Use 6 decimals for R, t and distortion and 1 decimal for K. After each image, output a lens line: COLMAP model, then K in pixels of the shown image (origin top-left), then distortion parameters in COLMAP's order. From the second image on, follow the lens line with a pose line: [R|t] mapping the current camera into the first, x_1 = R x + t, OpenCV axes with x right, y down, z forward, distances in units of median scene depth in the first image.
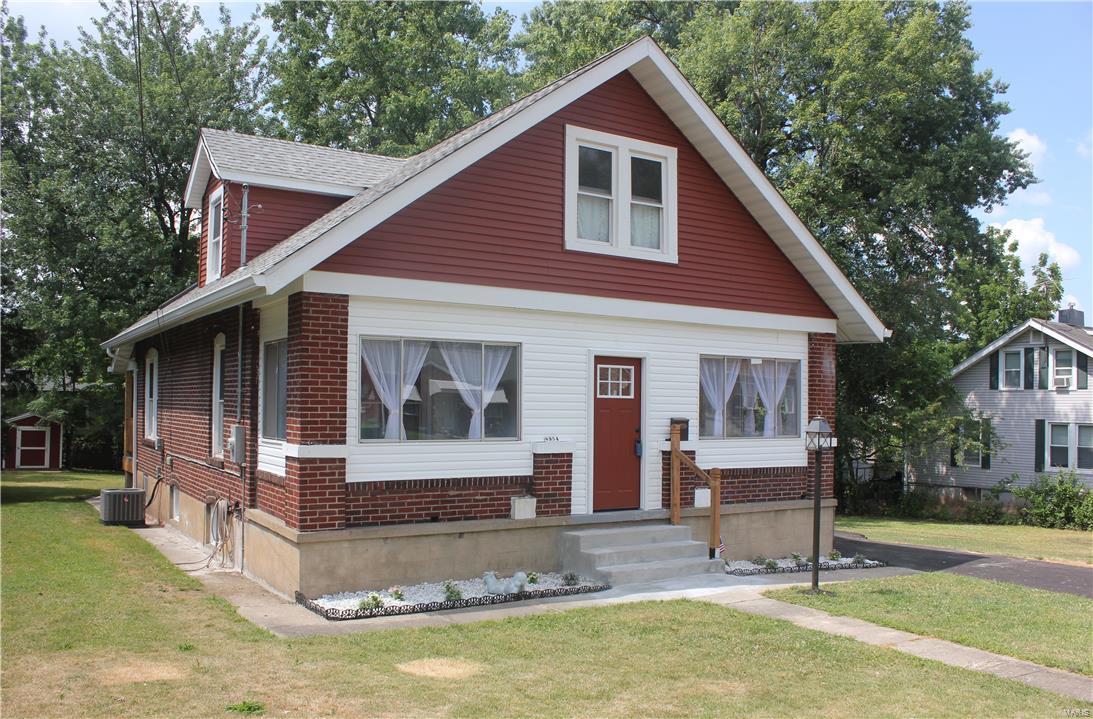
lens RADIAL K [[894.2, 0, 546.6], [0, 894.2, 357.6], [0, 0, 1]] dist [-0.099979, 0.027437]
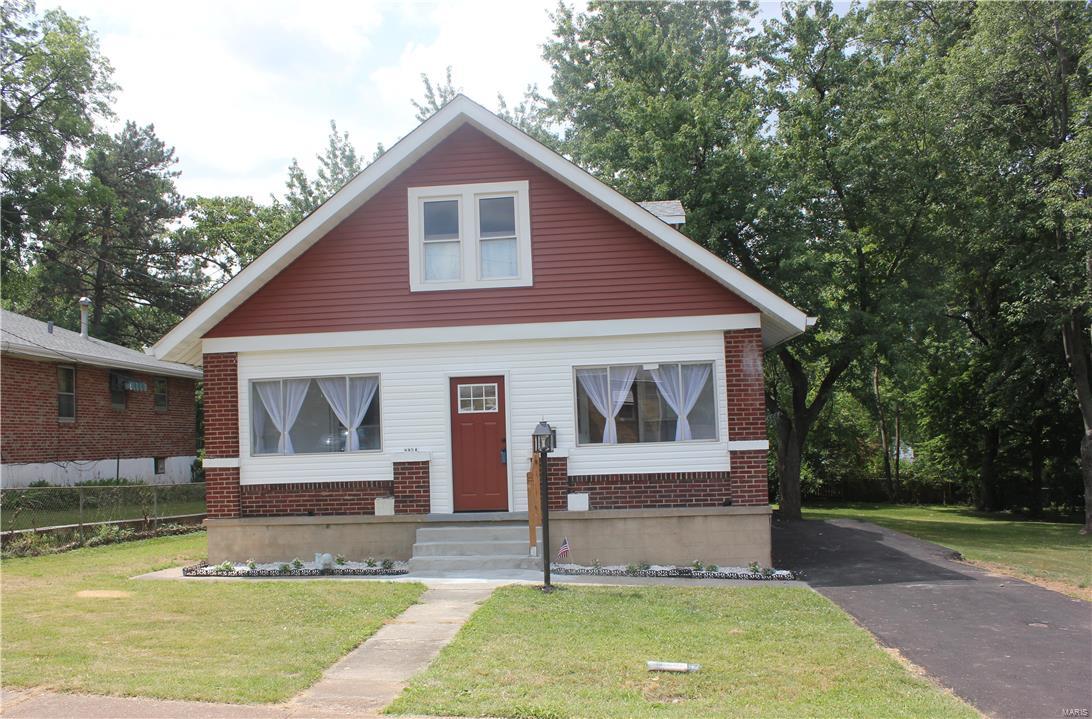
lens RADIAL K [[893.4, 0, 543.2], [0, 893.4, 369.8], [0, 0, 1]] dist [-0.099979, 0.027437]
pose [[0.798742, -0.090142, -0.594883, 0.864603], [0.077231, 0.995895, -0.047210, 0.053538], [0.596696, -0.008235, 0.802425, 0.143748]]
